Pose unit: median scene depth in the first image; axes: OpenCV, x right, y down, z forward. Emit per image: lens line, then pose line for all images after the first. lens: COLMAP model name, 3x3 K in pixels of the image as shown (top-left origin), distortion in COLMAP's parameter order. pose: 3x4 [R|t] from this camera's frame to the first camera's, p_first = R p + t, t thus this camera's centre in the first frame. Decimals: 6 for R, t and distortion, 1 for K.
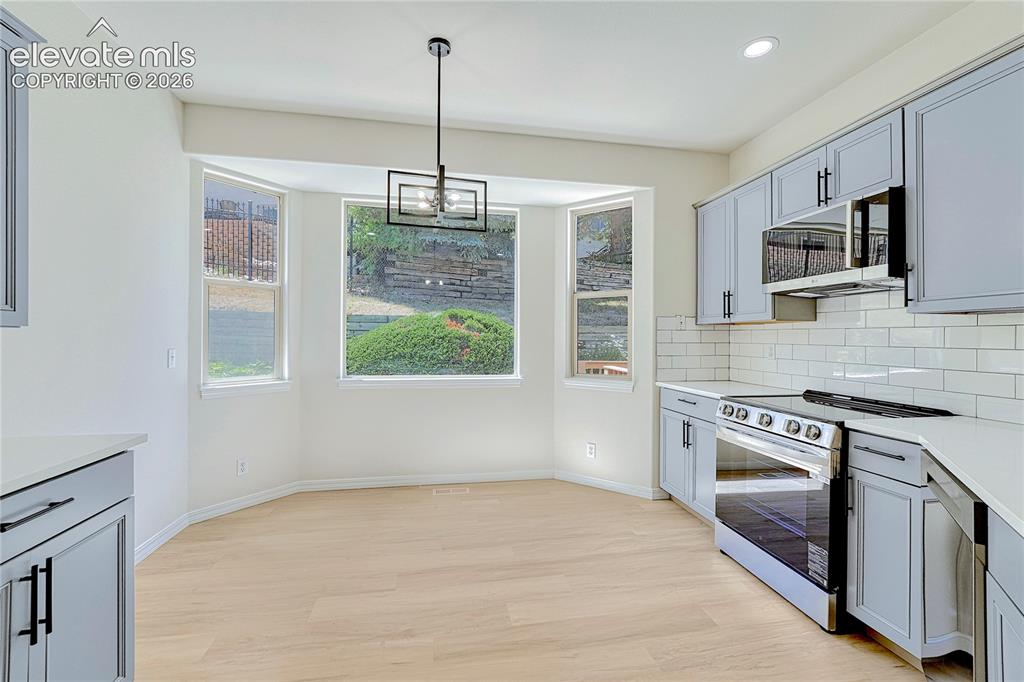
lens RADIAL K [[429.4, 0, 512.0], [0, 429.4, 341.0], [0, 0, 1]] dist [-0.000248, 0.000069]
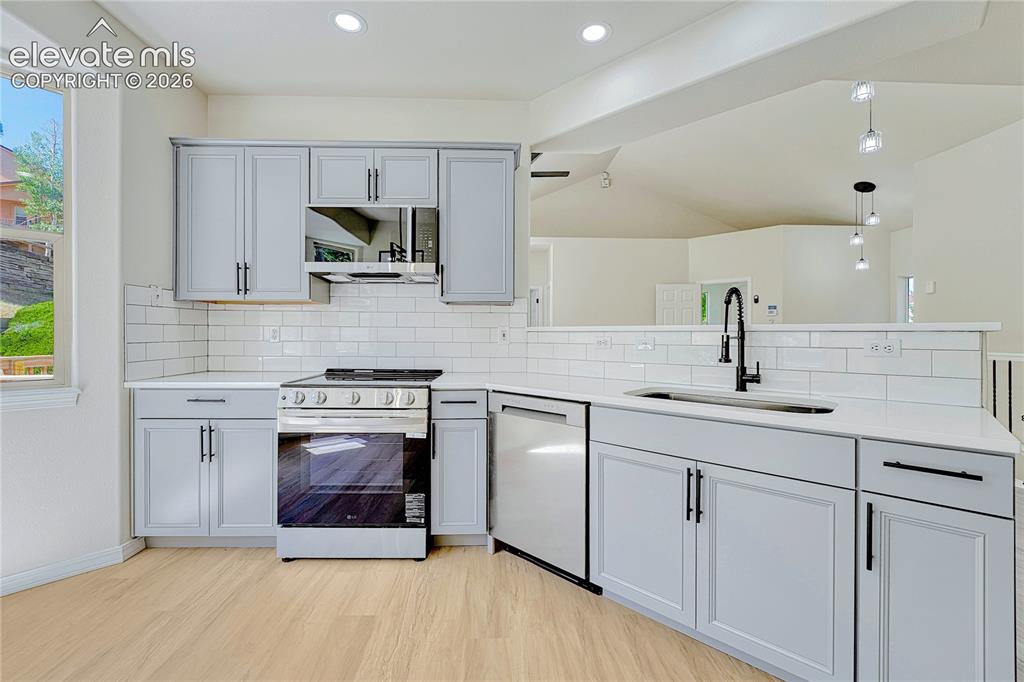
lens RADIAL K [[435.7, 0, 507.6], [0, 435.7, 337.3], [0, 0, 1]] dist [-0.005631, 0.000447]
pose [[0.154017, -0.014034, 0.987969, -0.300340], [0.003283, 0.999901, 0.013692, 0.023488], [-0.988063, 0.001134, 0.154048, 0.400143]]
